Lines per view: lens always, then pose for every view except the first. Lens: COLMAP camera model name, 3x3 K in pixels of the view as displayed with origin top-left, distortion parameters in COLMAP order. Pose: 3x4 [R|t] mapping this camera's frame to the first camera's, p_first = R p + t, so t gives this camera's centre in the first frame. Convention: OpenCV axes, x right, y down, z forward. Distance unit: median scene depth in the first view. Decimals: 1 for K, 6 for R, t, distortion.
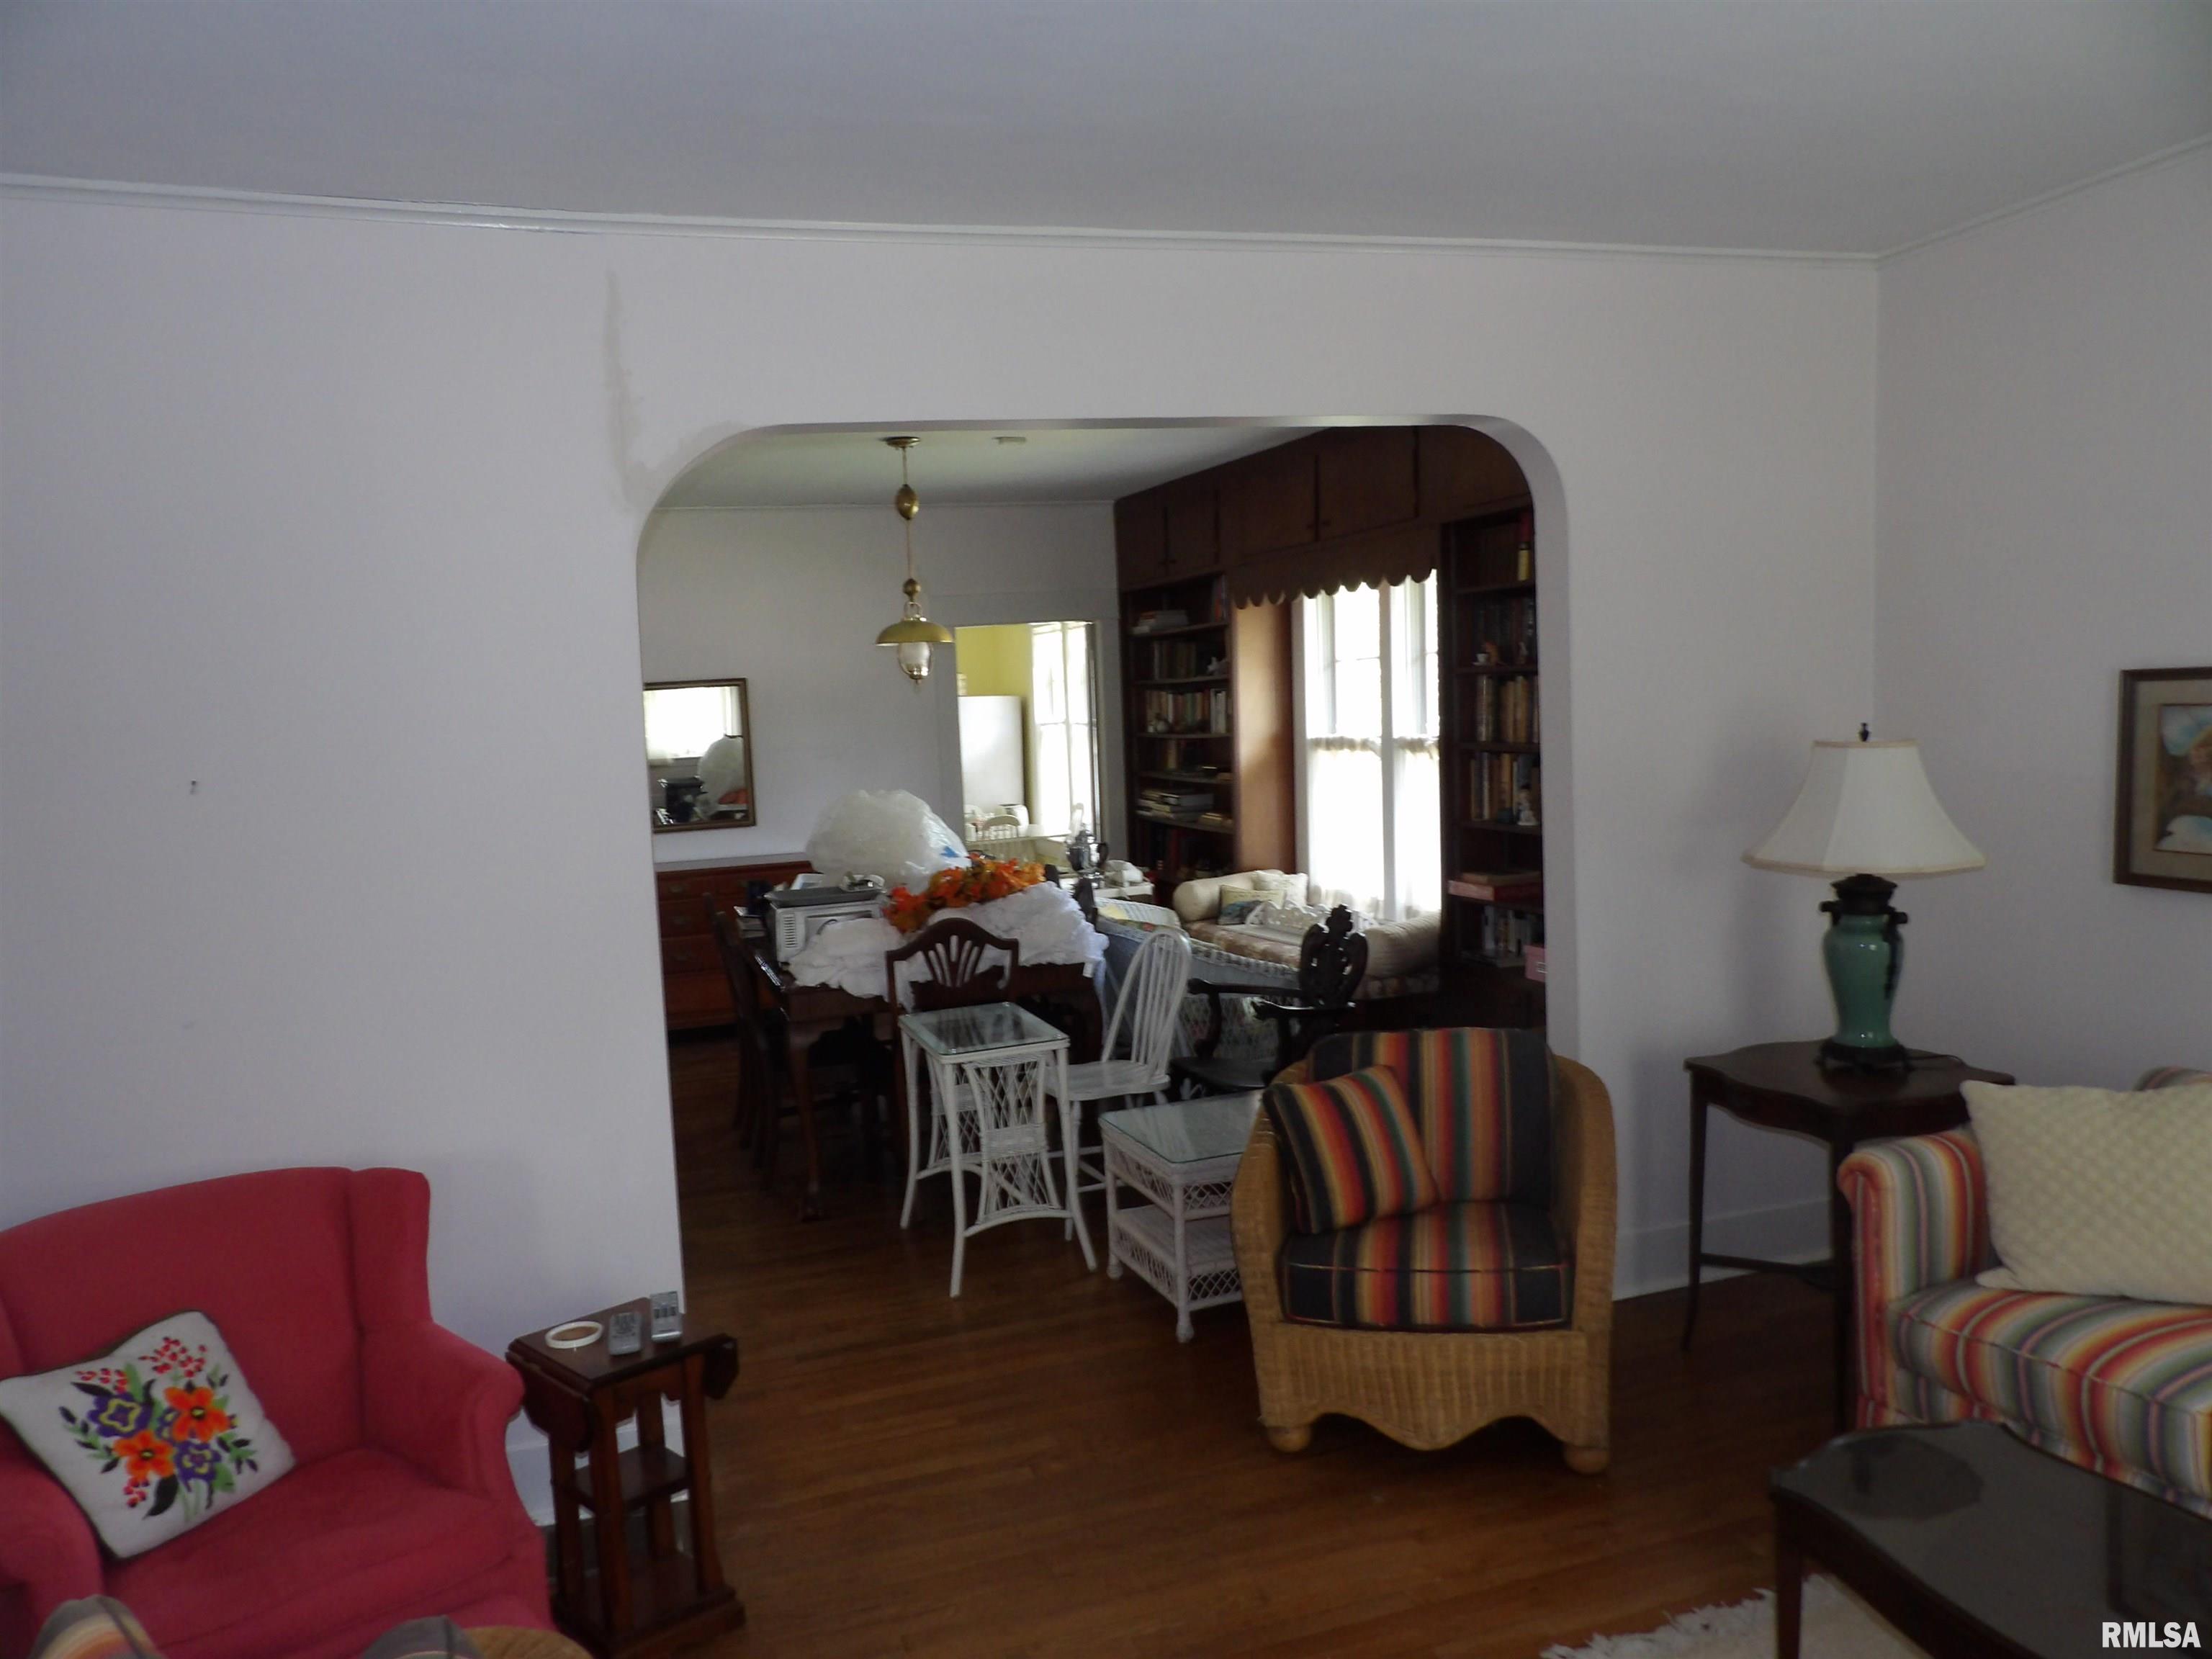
lens RADIAL K [[1592.7, 0, 1106.0], [0, 1592.7, 829.5], [0, 0, 1]] dist [-0.039079, 0.057452]
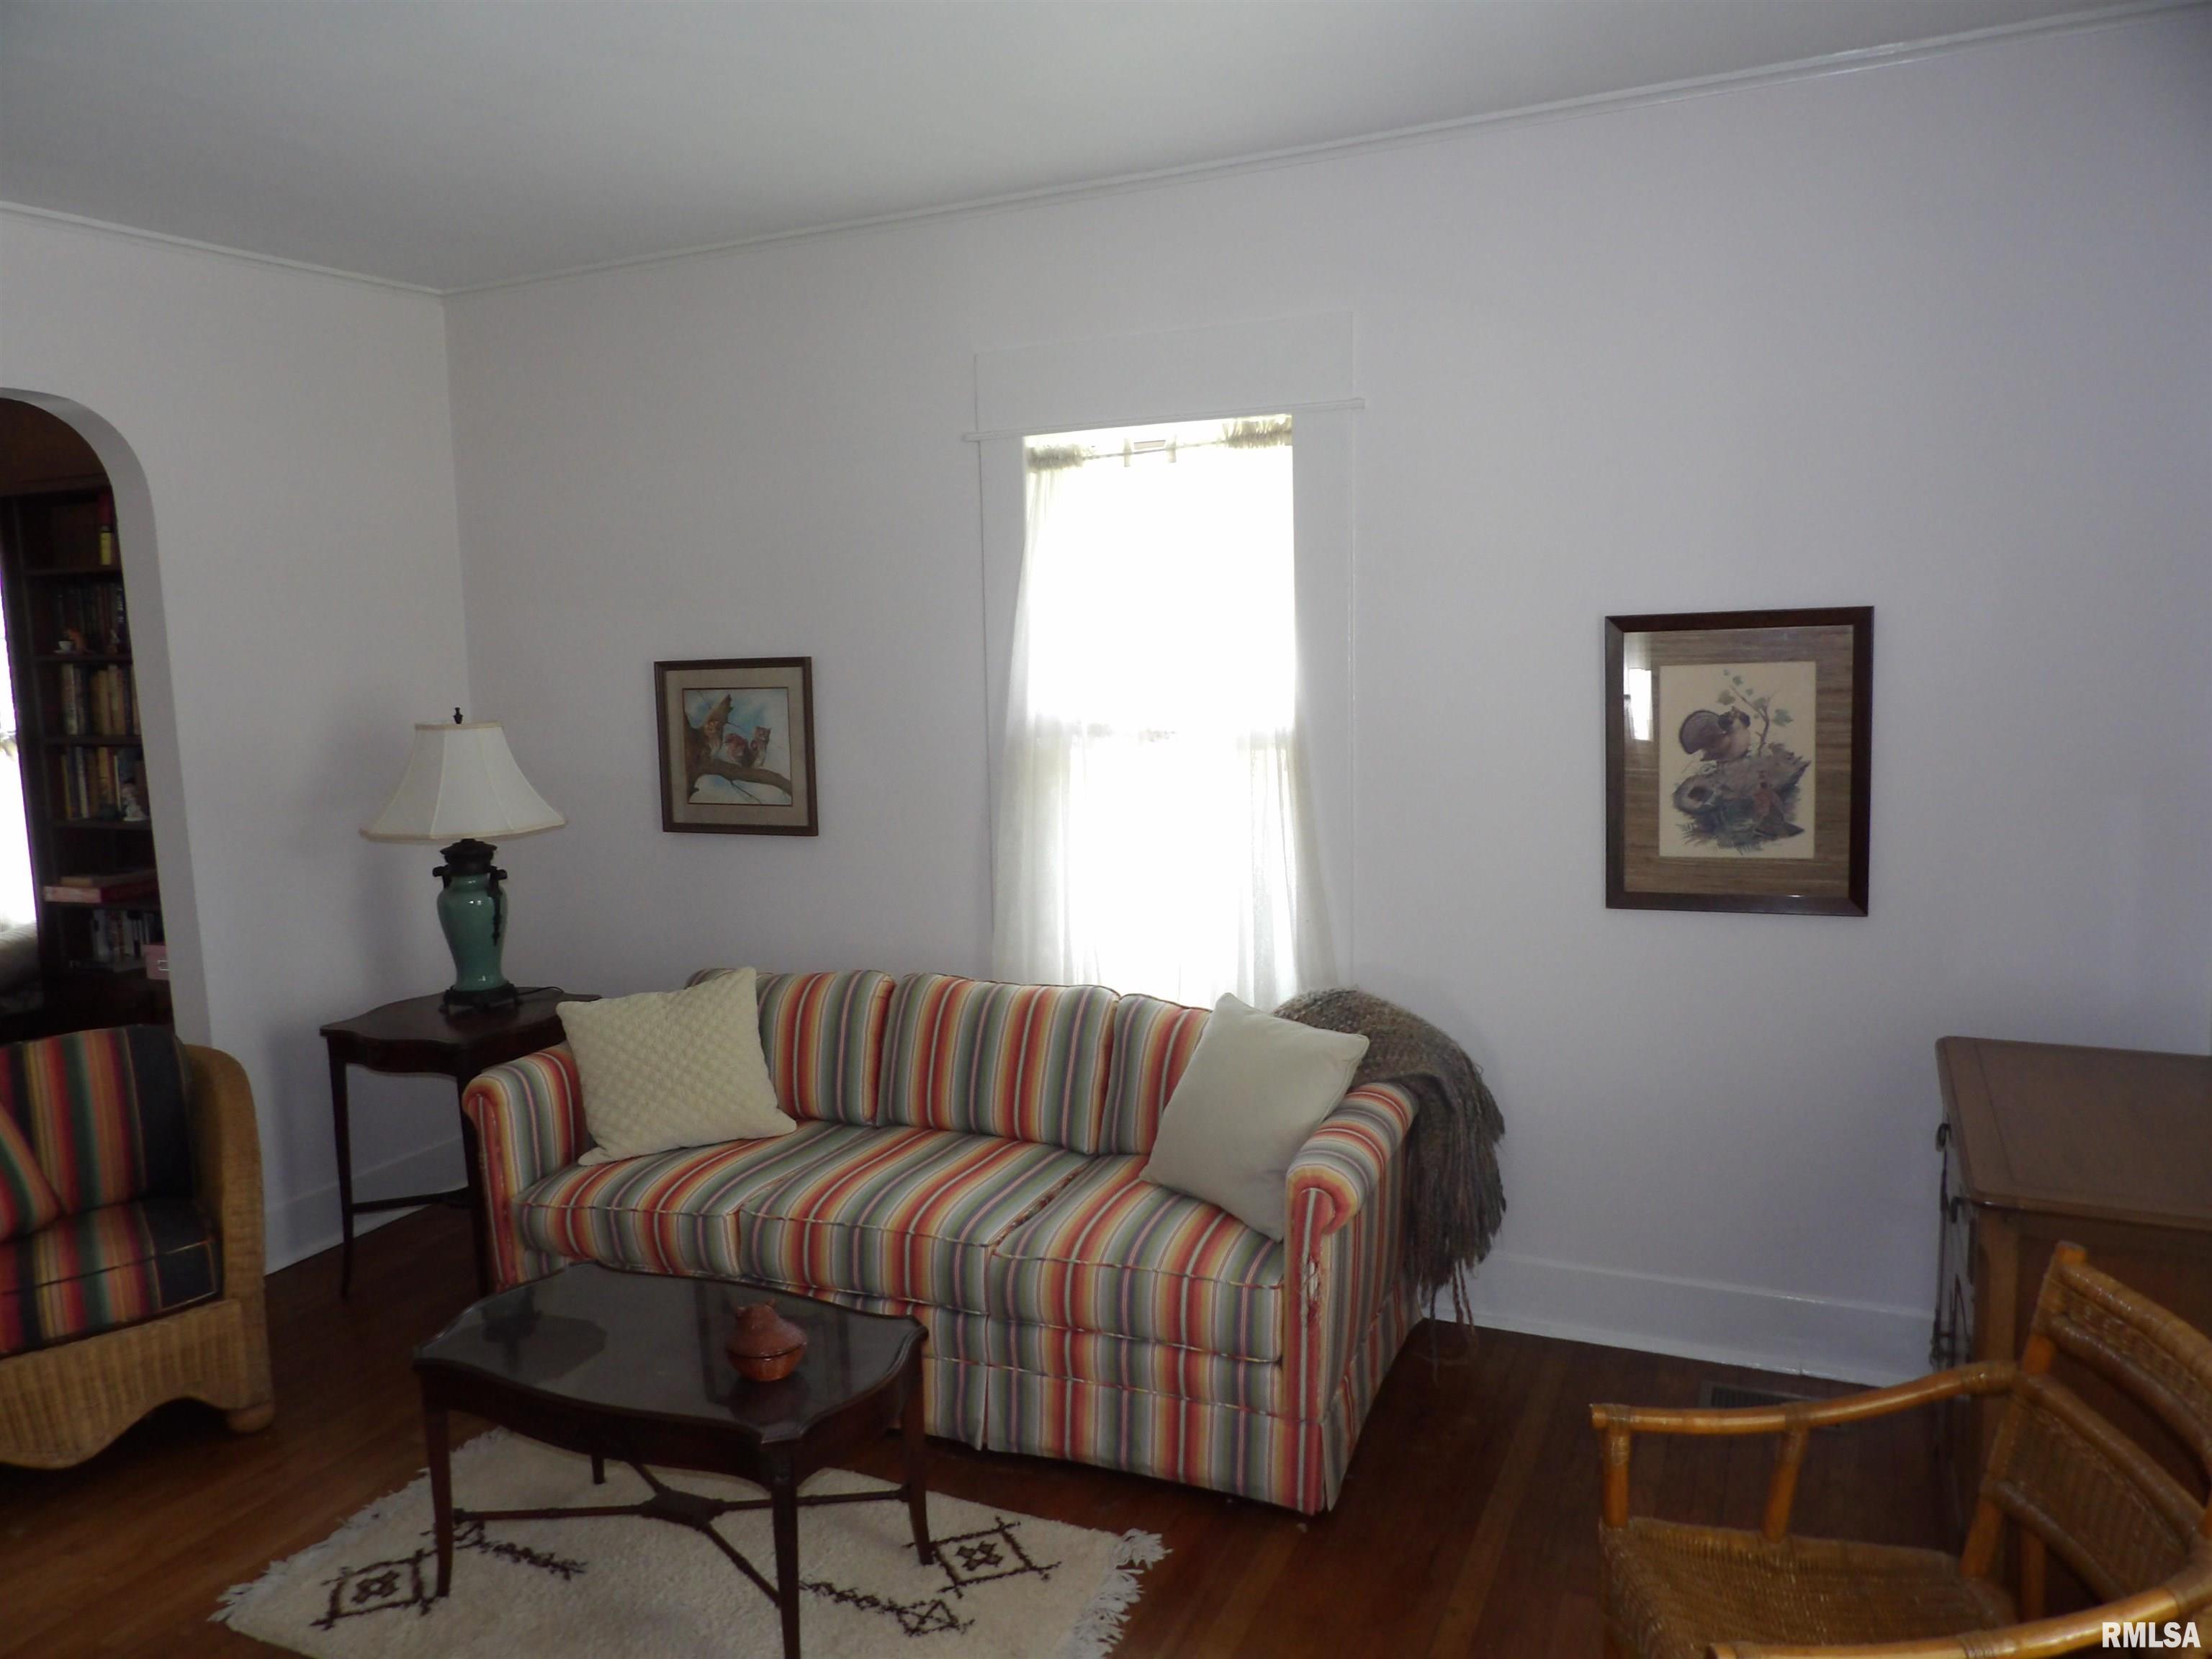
lens RADIAL K [[1582.3, 0, 1112.1], [0, 1582.3, 835.6], [0, 0, 1]] dist [-0.042842, 0.036147]
pose [[0.685041, -0.074518, 0.724683, -0.023918], [0.065370, 0.997030, 0.040729, 0.009342], [-0.725566, 0.019471, 0.687877, -0.116996]]
